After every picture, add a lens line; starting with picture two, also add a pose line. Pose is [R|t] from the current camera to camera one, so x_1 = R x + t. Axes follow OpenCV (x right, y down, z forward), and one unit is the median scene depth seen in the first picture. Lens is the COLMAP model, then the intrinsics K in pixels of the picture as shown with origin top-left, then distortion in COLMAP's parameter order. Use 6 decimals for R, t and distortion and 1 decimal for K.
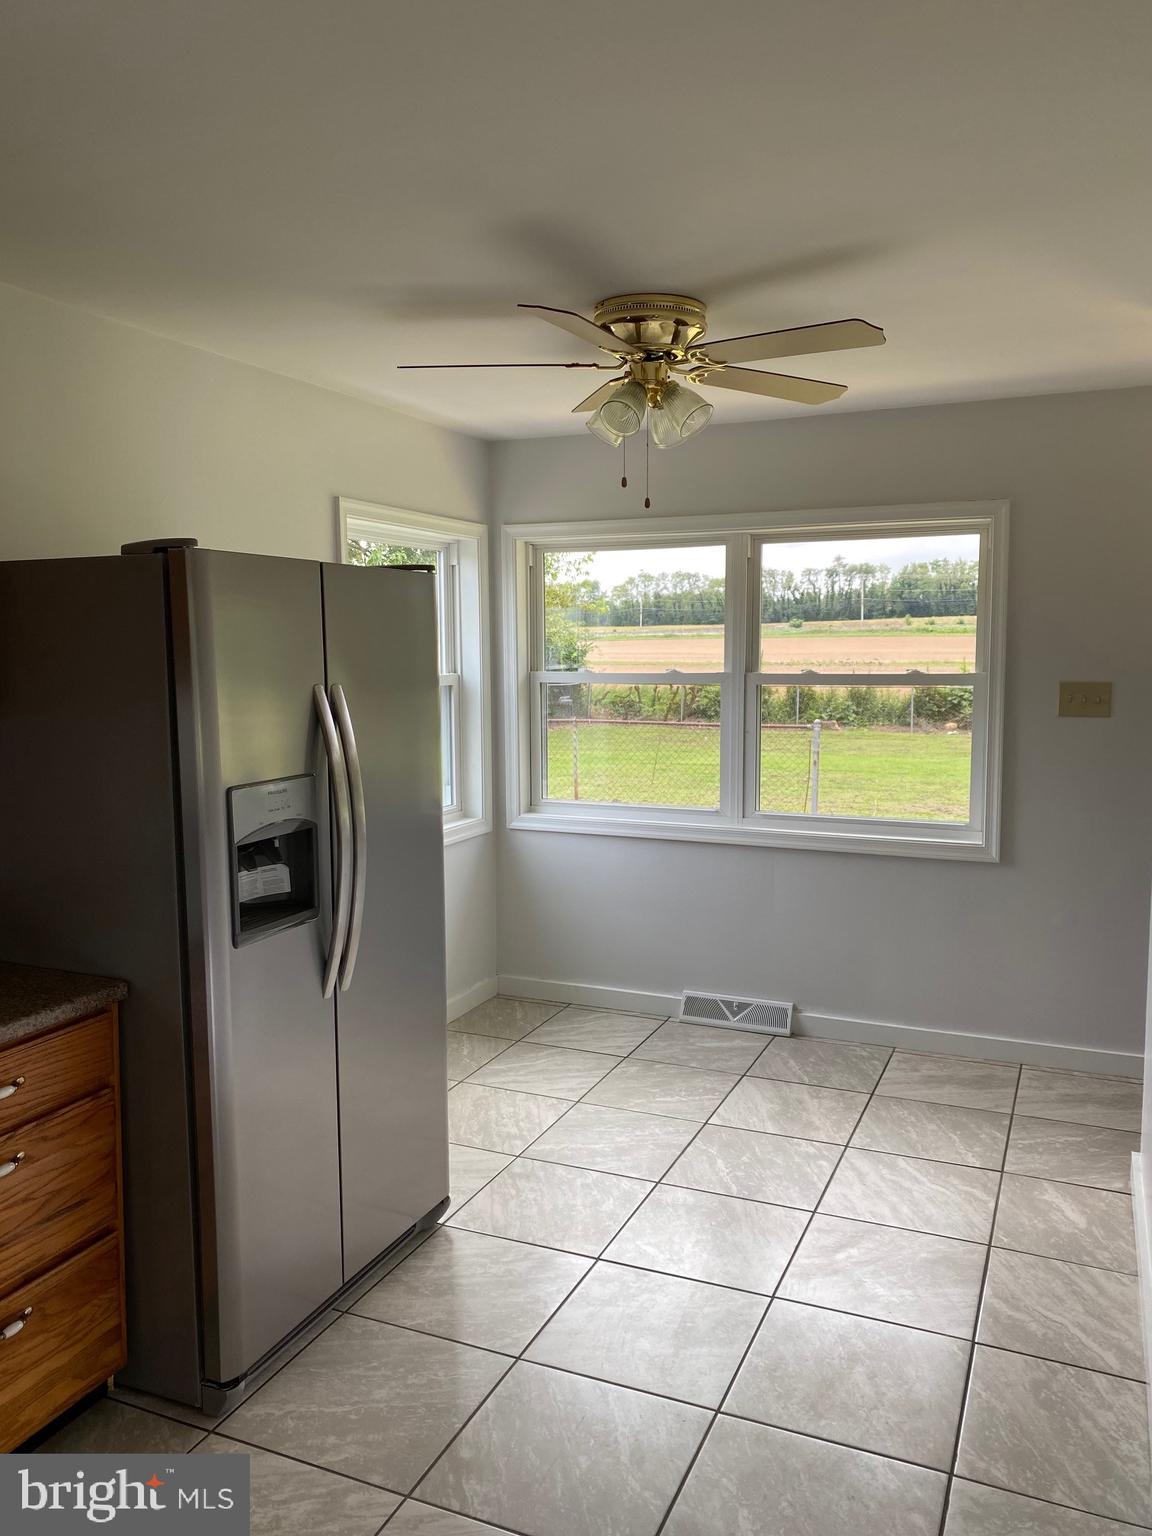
lens RADIAL K [[1183.8, 0, 576.0], [0, 1183.8, 768.0], [0, 0, 1]] dist [-0.002478, -0.006362]
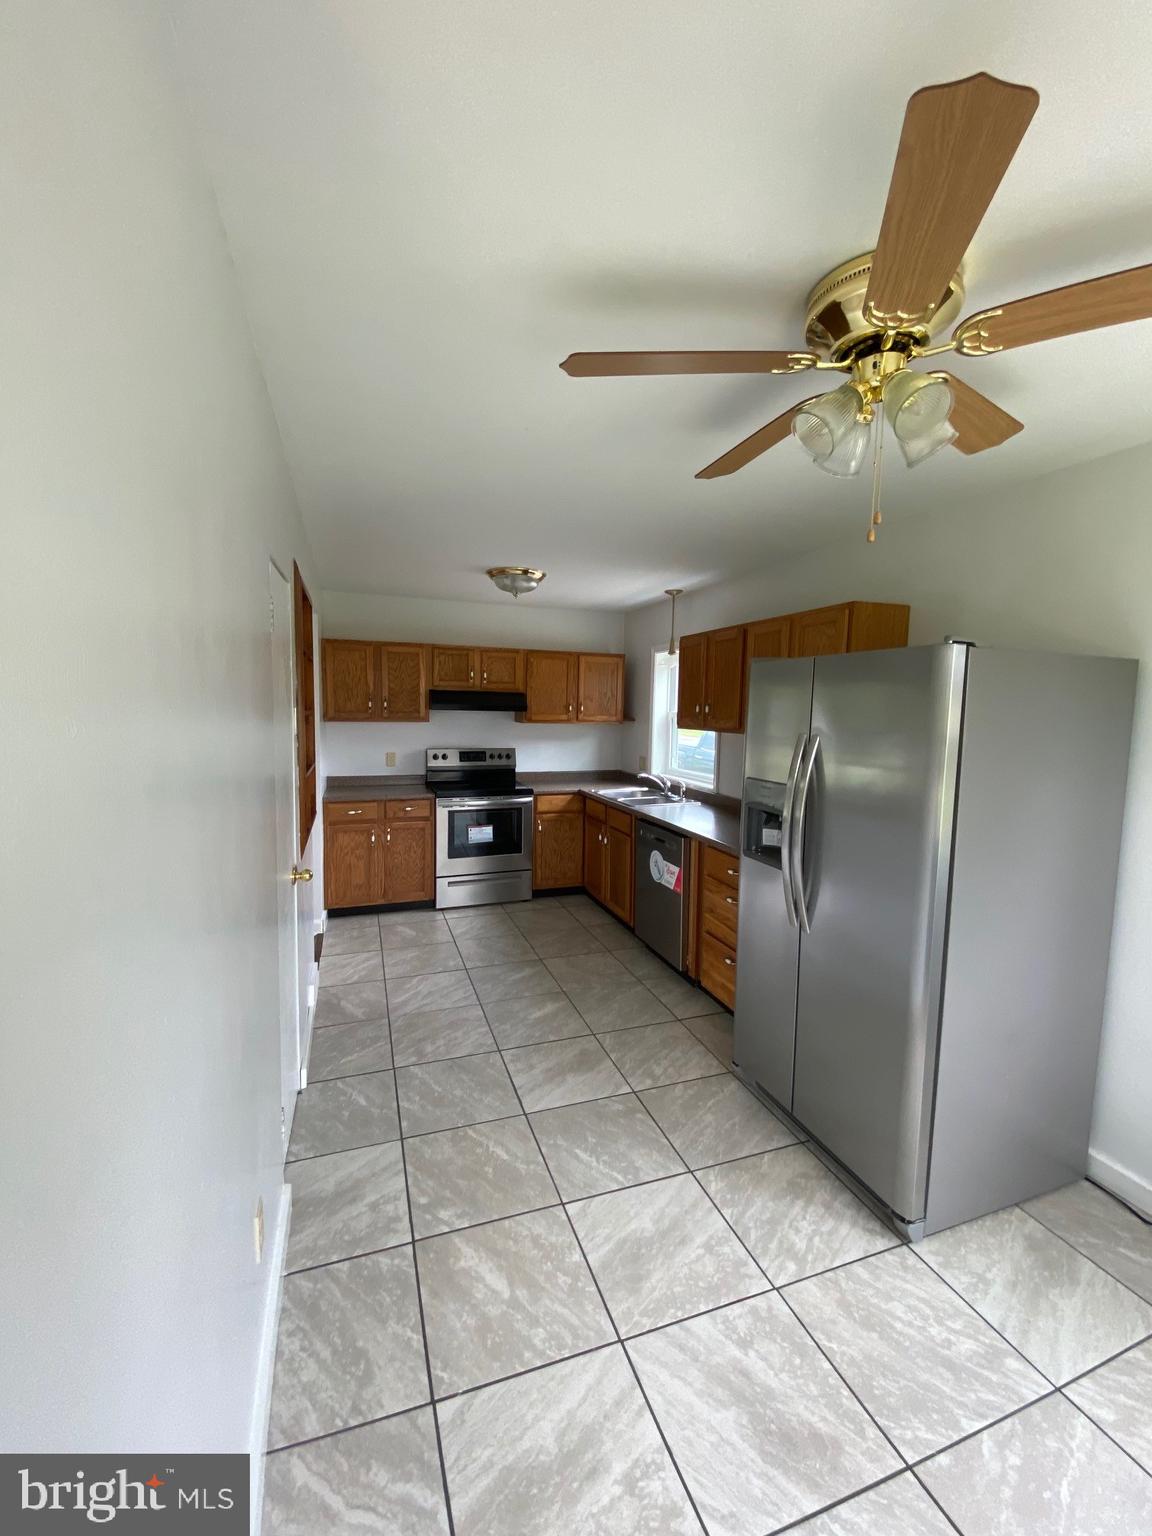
lens RADIAL K [[632.3, 0, 573.3], [0, 632.3, 762.7], [0, 0, 1]] dist [0.030376, -0.024364]
pose [[-0.733402, 0.053958, -0.677651, 0.626720], [-0.090016, 0.980359, 0.175483, -0.161498], [0.673809, 0.189699, -0.714140, 1.457650]]
